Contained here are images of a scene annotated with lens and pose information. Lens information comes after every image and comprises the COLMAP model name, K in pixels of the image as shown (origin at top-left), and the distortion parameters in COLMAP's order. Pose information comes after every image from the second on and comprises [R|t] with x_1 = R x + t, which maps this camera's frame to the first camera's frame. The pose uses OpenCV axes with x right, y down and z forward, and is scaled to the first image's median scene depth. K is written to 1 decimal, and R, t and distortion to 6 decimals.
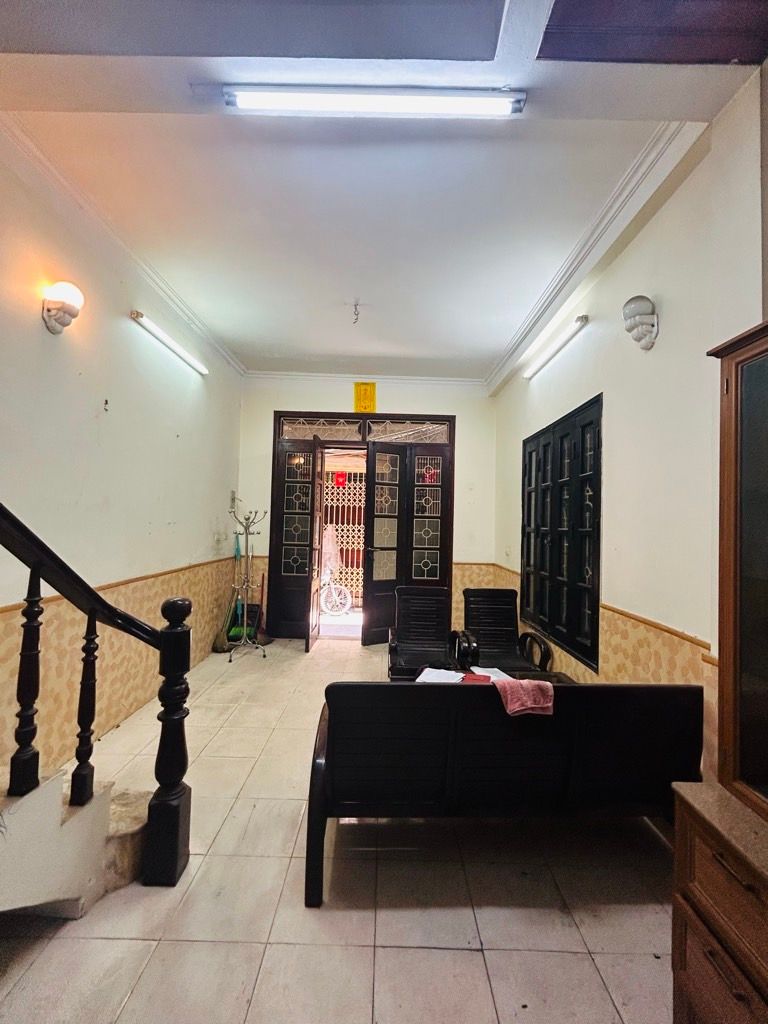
lens RADIAL K [[417.2, 0, 387.8], [0, 417.2, 514.4], [0, 0, 1]] dist [0.001355, 0.000364]
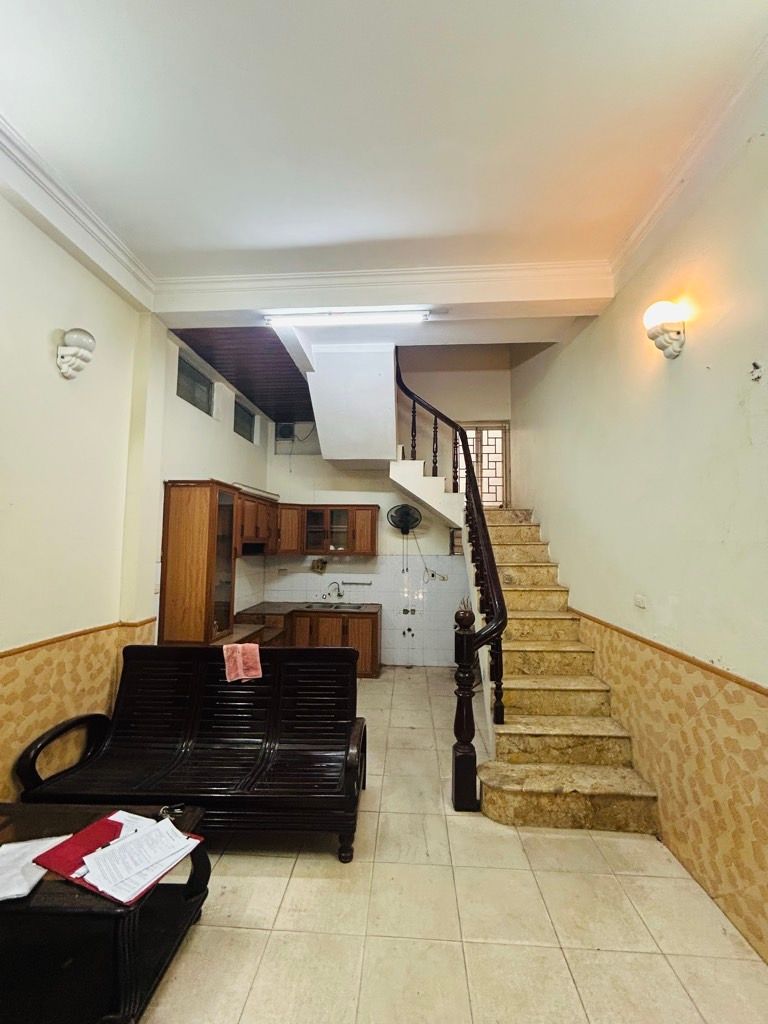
lens RADIAL K [[417.2, 0, 382.2], [0, 417.2, 510.8], [0, 0, 1]] dist [0.001355, 0.000364]
pose [[-0.998471, -0.028967, 0.047083, -0.231776], [-0.033900, 0.993616, -0.107604, 0.020578], [-0.043665, -0.109036, -0.993078, 2.017013]]
